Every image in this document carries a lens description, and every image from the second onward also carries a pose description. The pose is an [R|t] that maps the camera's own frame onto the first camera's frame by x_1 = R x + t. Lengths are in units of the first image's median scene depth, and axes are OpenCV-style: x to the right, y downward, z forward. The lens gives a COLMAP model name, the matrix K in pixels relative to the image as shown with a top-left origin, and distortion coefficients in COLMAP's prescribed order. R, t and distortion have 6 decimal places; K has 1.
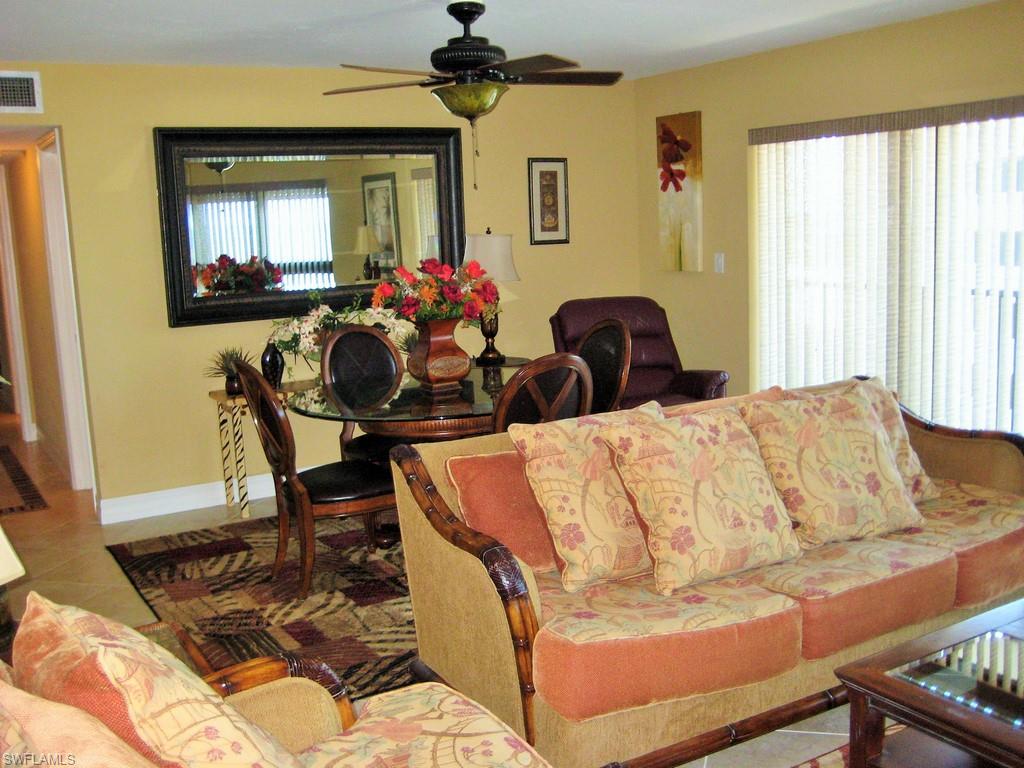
lens RADIAL K [[1068.3, 0, 504.8], [0, 1068.3, 382.6], [0, 0, 1]] dist [-0.078243, 0.000000]
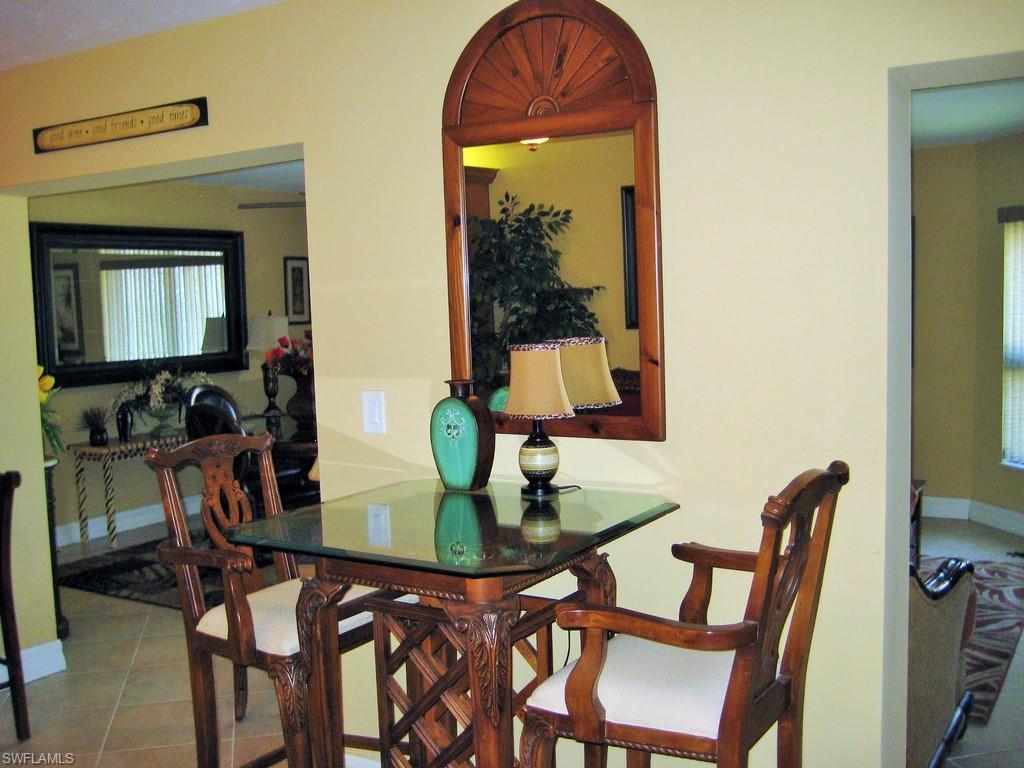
lens RADIAL K [[1068.3, 0, 518.1], [0, 1068.3, 386.7], [0, 0, 1]] dist [-0.078243, 0.000000]
pose [[0.874778, -0.023264, 0.483966, -0.355607], [0.064445, 0.995558, -0.068630, 0.049084], [-0.480220, 0.091226, 0.872392, -0.231112]]
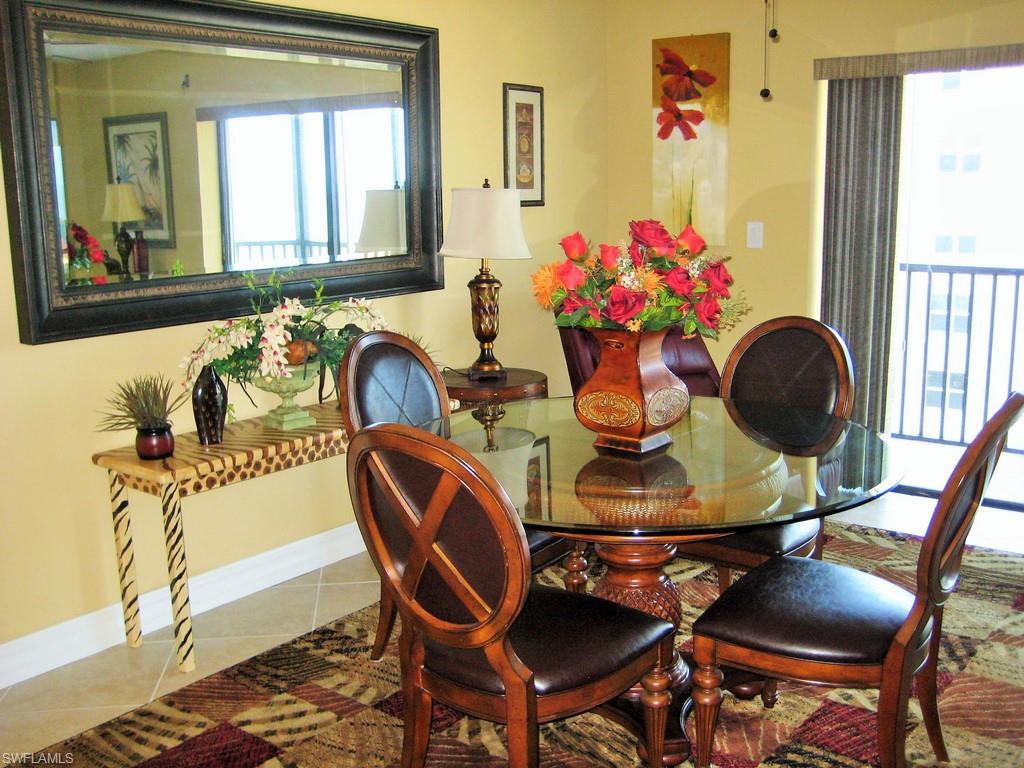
lens RADIAL K [[1068.3, 0, 506.7], [0, 1068.3, 391.8], [0, 0, 1]] dist [-0.078243, 0.000000]
pose [[0.929027, -0.046332, 0.367099, -0.244896], [0.035494, 0.998713, 0.036225, -0.033171], [-0.368305, -0.020625, 0.929476, 0.348741]]
